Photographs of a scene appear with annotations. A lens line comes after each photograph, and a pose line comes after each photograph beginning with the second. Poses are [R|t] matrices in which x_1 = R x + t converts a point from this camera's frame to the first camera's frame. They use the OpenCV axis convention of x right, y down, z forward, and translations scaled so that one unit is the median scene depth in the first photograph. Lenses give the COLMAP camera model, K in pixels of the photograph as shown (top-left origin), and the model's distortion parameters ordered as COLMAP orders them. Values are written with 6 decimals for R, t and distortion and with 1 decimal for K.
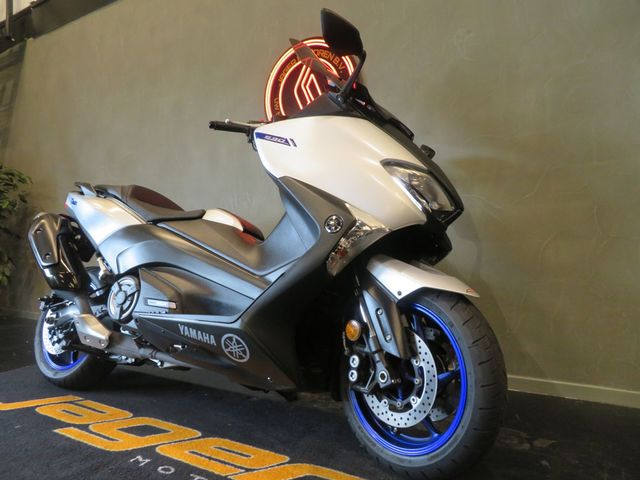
lens RADIAL K [[456.5, 0, 320.8], [0, 456.5, 235.7], [0, 0, 1]] dist [-0.006667, -0.003842]
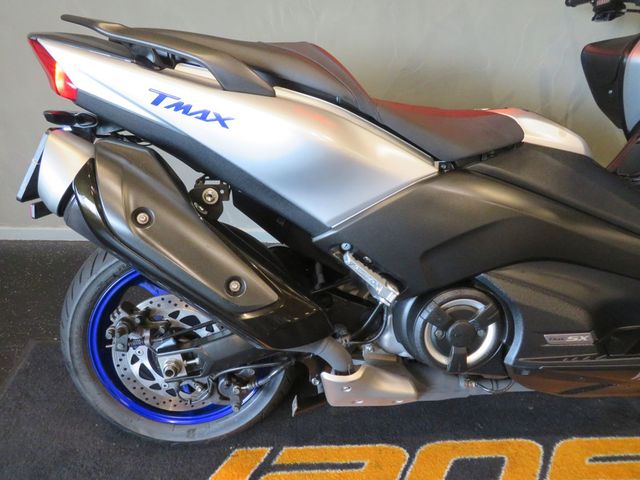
lens RADIAL K [[456.5, 0, 317.8], [0, 456.5, 238.4], [0, 0, 1]] dist [-0.006667, -0.003842]
pose [[0.830098, -0.256435, 0.495154, -0.901912], [-0.048834, 0.851139, 0.522663, -0.248194], [-0.555475, -0.458042, 0.694007, 0.877572]]
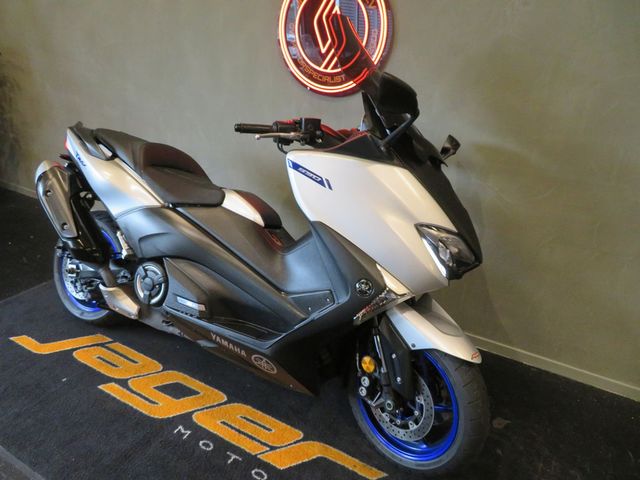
lens RADIAL K [[456.5, 0, 321.3], [0, 456.5, 239.6], [0, 0, 1]] dist [-0.006667, -0.003842]
pose [[0.995020, 0.066078, 0.074622, -0.137956], [-0.090218, 0.915340, 0.392446, -0.467240], [-0.042372, -0.397224, 0.916743, 0.053025]]
